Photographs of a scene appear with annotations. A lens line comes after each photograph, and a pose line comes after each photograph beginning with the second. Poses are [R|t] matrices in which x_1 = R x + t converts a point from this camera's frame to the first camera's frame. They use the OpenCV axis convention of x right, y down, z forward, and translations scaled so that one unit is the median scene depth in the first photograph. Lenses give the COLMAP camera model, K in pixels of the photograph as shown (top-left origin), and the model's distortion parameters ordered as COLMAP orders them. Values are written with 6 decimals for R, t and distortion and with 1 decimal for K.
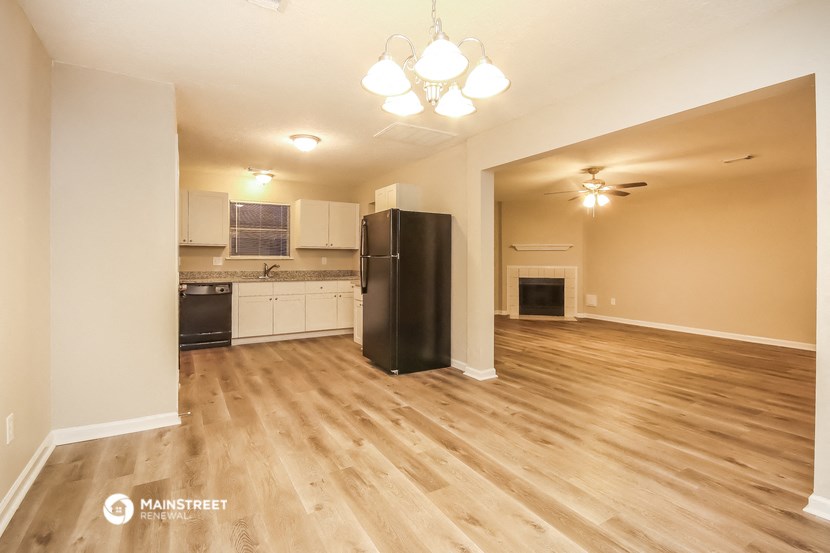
lens RADIAL K [[390.7, 0, 399.0], [0, 390.7, 260.4], [0, 0, 1]] dist [0.001469, -0.006115]
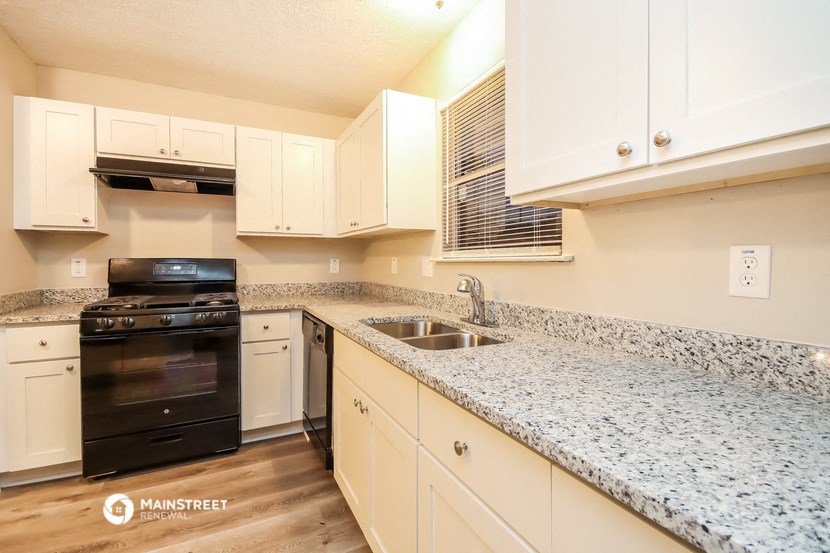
lens RADIAL K [[399.7, 0, 417.0], [0, 399.7, 262.6], [0, 0, 1]] dist [0.002462, 0.000055]
pose [[-0.058538, 0.001442, -0.998284, -0.043731], [0.001595, 0.999998, 0.001351, -0.002658], [0.998284, -0.001513, -0.058540, 1.009996]]
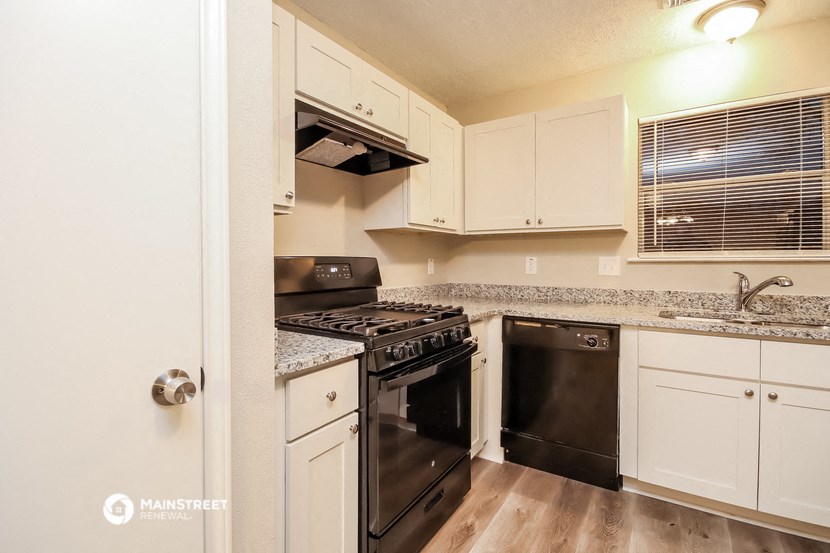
lens RADIAL K [[402.8, 0, 414.2], [0, 402.8, 259.3], [0, 0, 1]] dist [-0.022378, -0.000646]
pose [[0.449076, -0.006110, -0.893473, -0.164334], [0.002350, 0.999981, -0.005658, -0.003310], [0.893490, 0.000441, 0.449082, 0.606335]]
